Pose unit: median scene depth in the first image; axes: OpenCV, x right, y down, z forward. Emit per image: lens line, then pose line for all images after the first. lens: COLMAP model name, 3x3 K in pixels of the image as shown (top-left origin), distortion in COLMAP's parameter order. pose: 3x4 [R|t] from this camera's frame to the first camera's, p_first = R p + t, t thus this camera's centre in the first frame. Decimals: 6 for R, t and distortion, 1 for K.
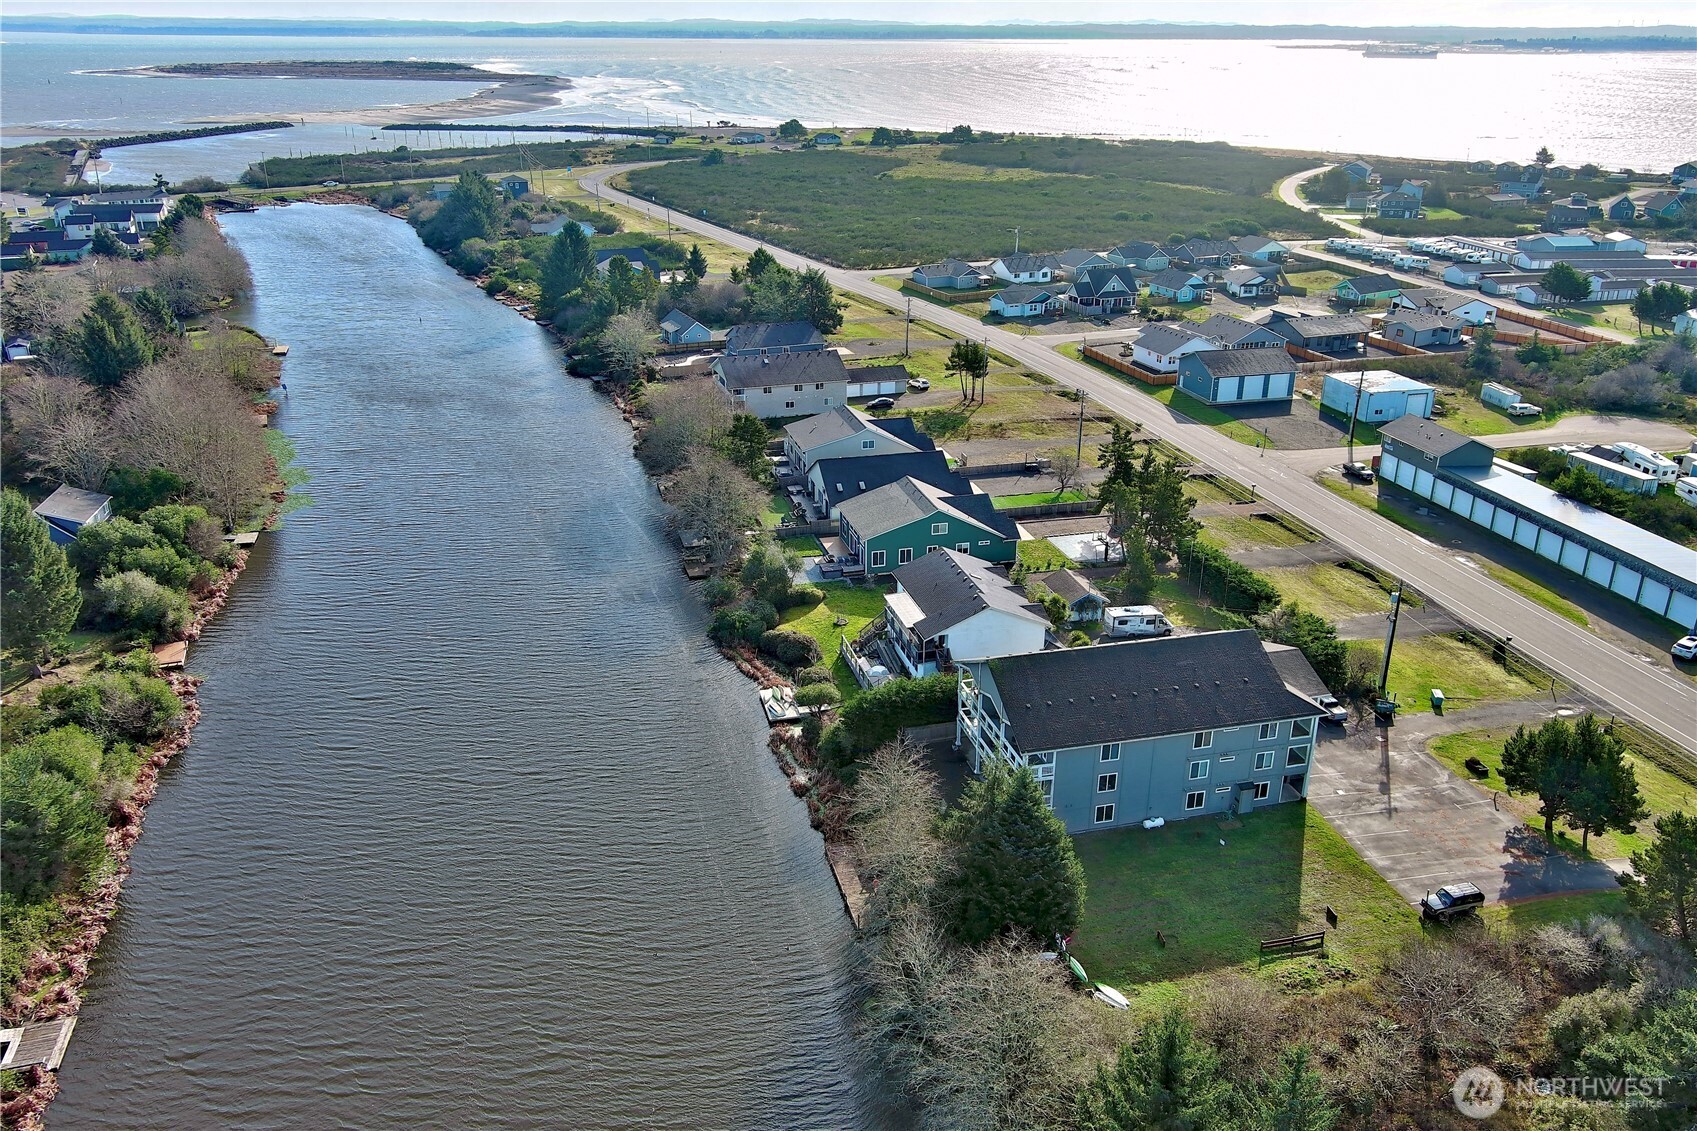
lens RADIAL K [[1323.1, 0, 847.5], [0, 1323.1, 561.9], [0, 0, 1]] dist [0.010334, -0.000327]
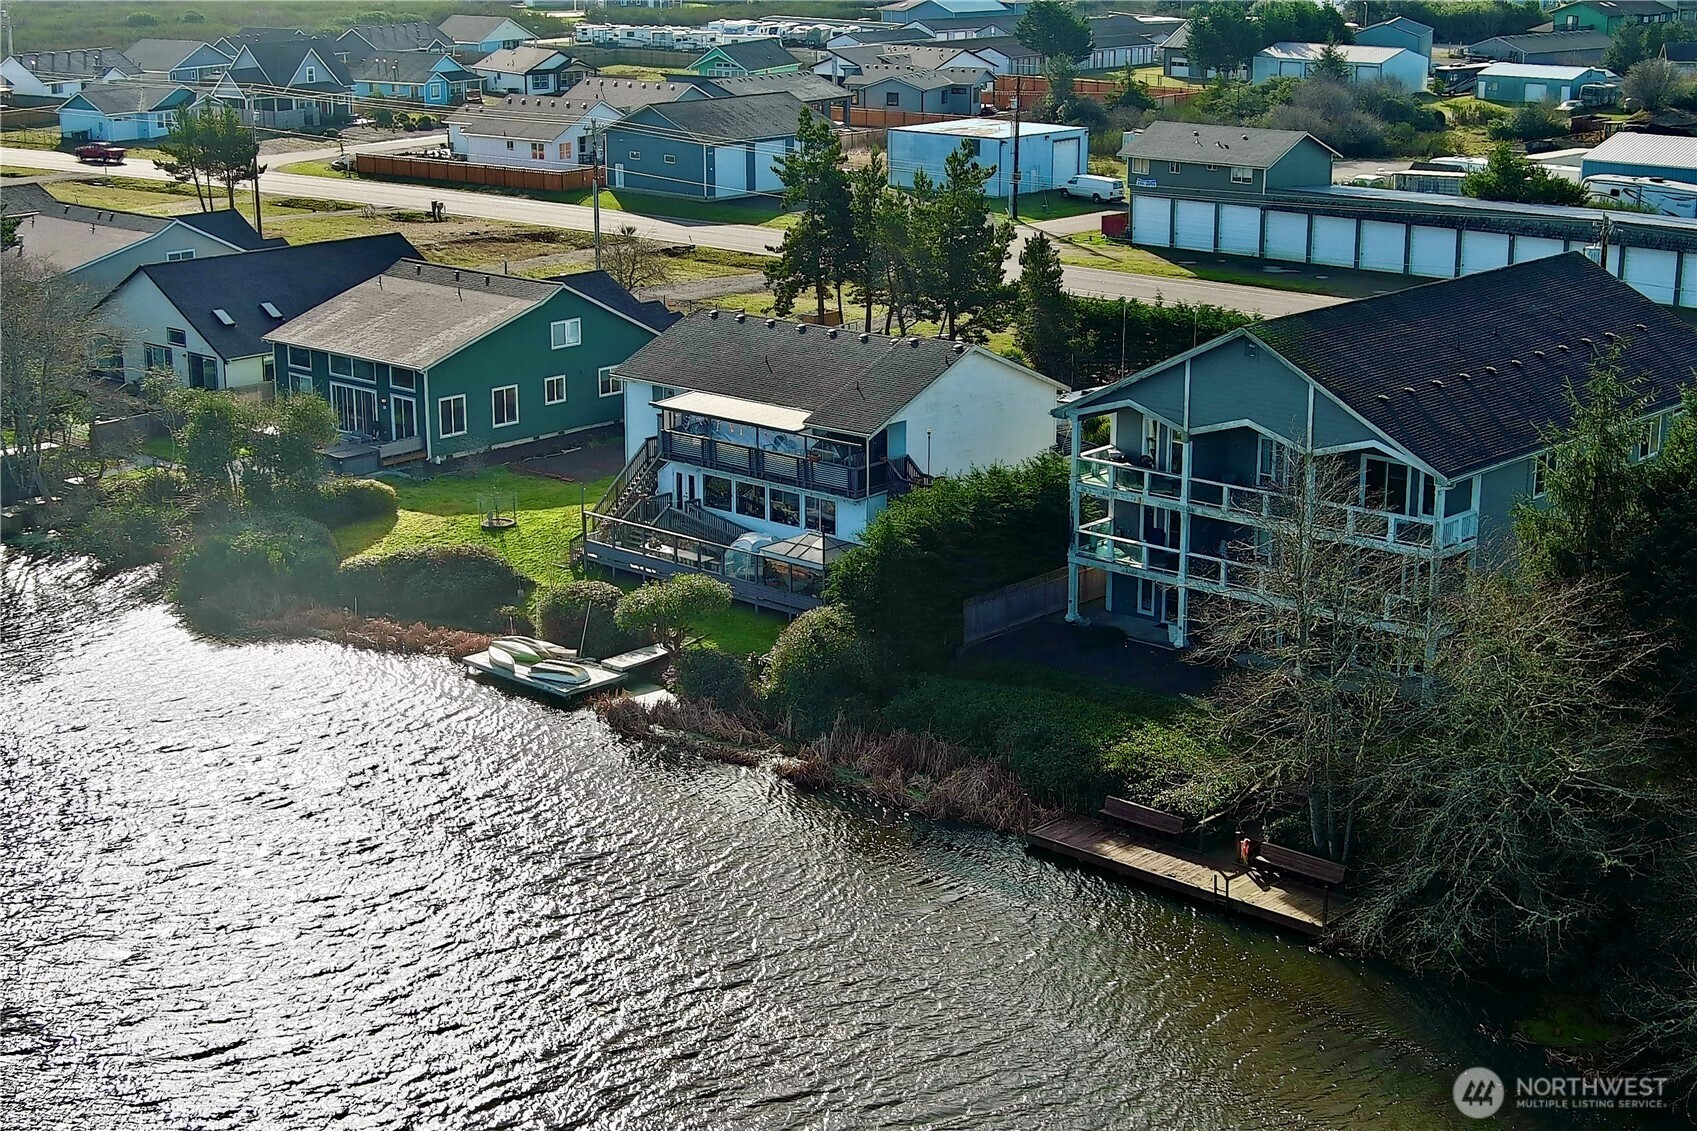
lens RADIAL K [[2639.9, 0, 840.2], [0, 2639.9, 564.2], [0, 0, 1]] dist [0.050492, 0.000000]
pose [[0.841406, -0.149327, 0.519363, -0.290975], [0.209615, 0.976004, -0.058971, 0.109575], [-0.498094, 0.158485, 0.852517, 0.224782]]
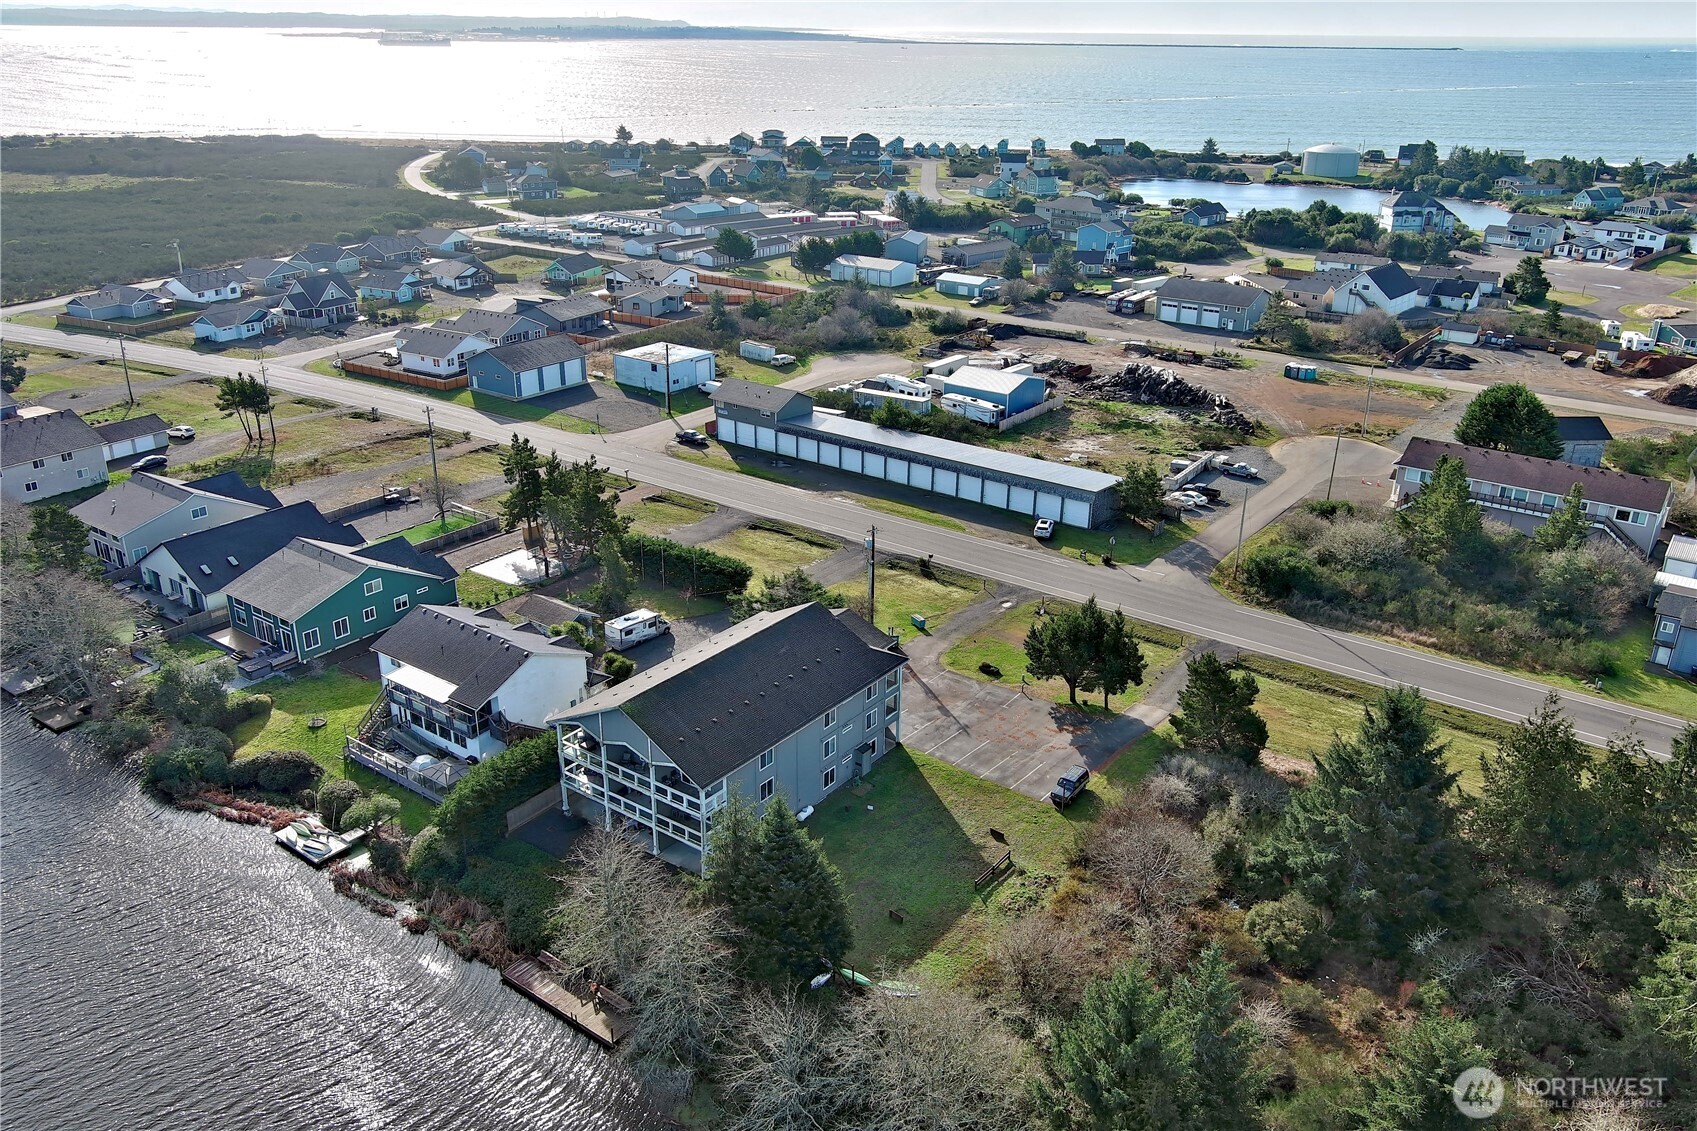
lens RADIAL K [[1323.1, 0, 852.2], [0, 1323.1, 560.7], [0, 0, 1]] dist [0.010334, -0.000327]
pose [[0.779864, -0.233900, 0.580606, -0.174506], [0.229763, 0.969781, 0.082066, -0.038339], [-0.582256, 0.069402, 0.810038, 0.103914]]
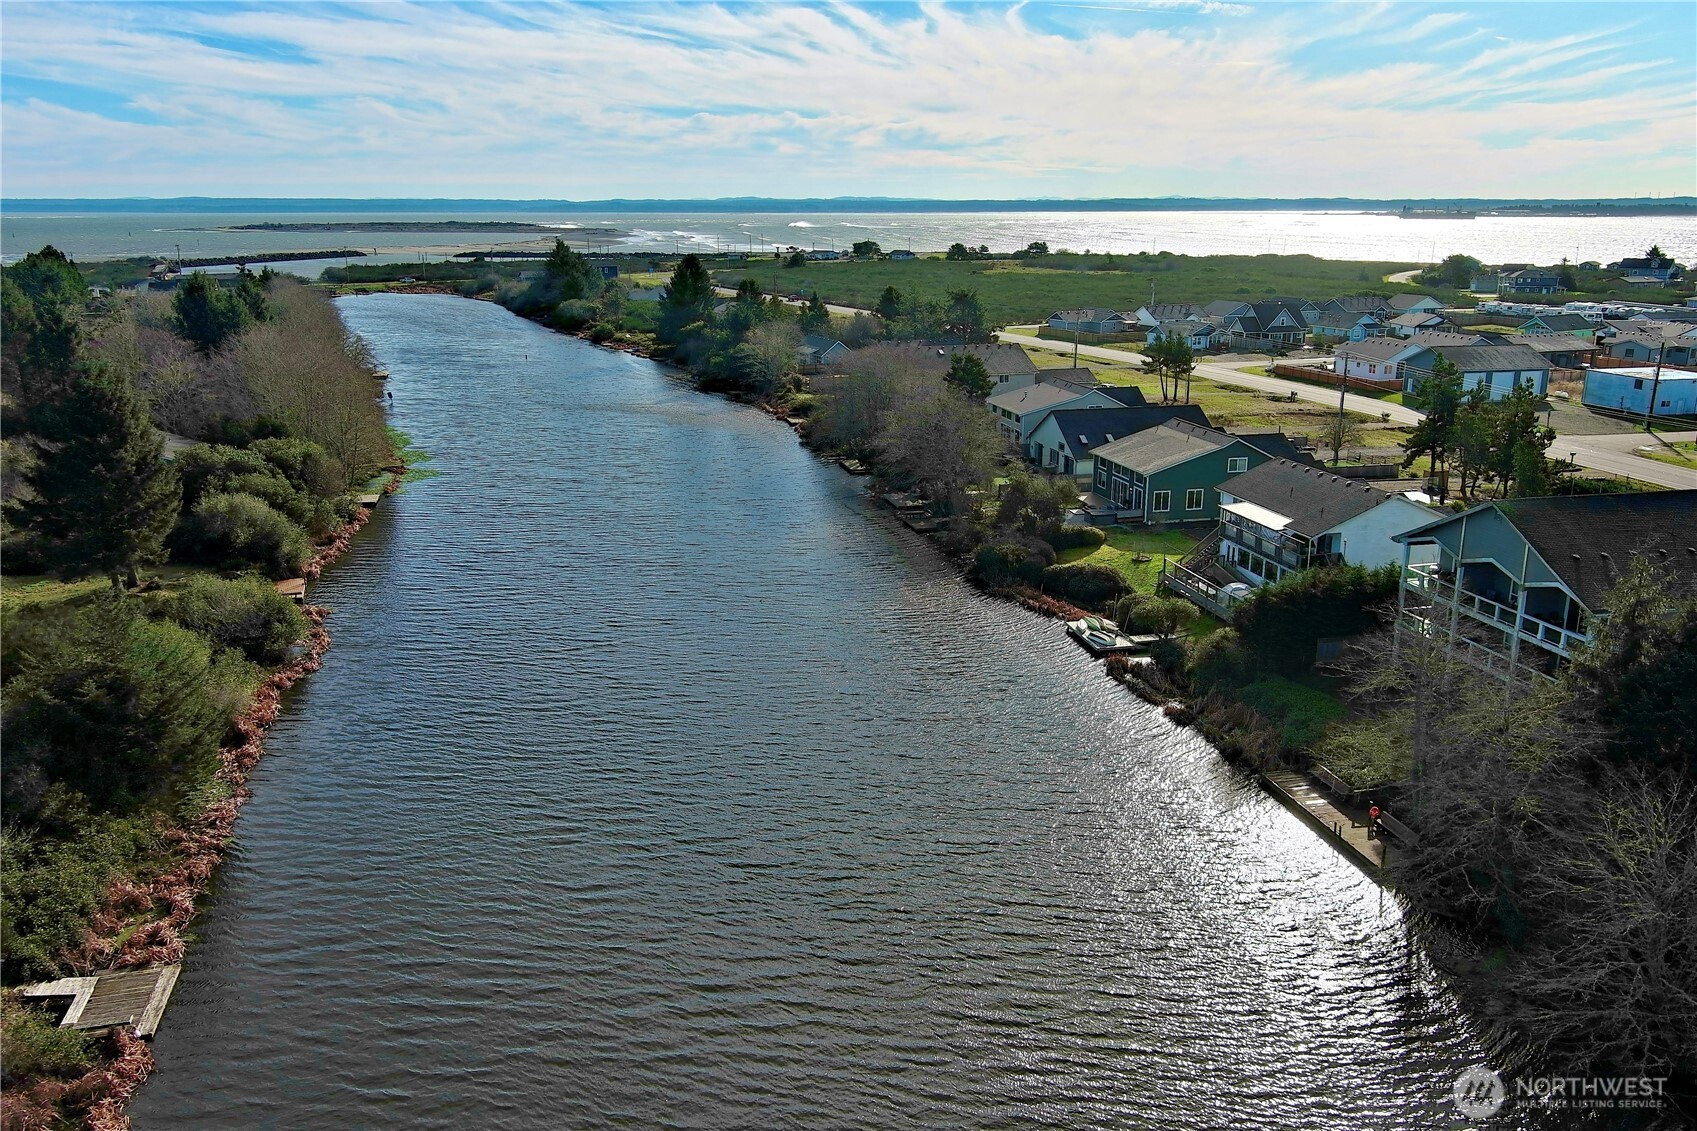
lens RADIAL K [[1323.1, 0, 842.1], [0, 1323.1, 567.0], [0, 0, 1]] dist [0.010334, -0.000327]
pose [[0.999541, -0.000061, -0.030285, -0.134230], [-0.003455, 0.993239, -0.116038, 0.120835], [0.030087, 0.116090, 0.992783, 0.198273]]
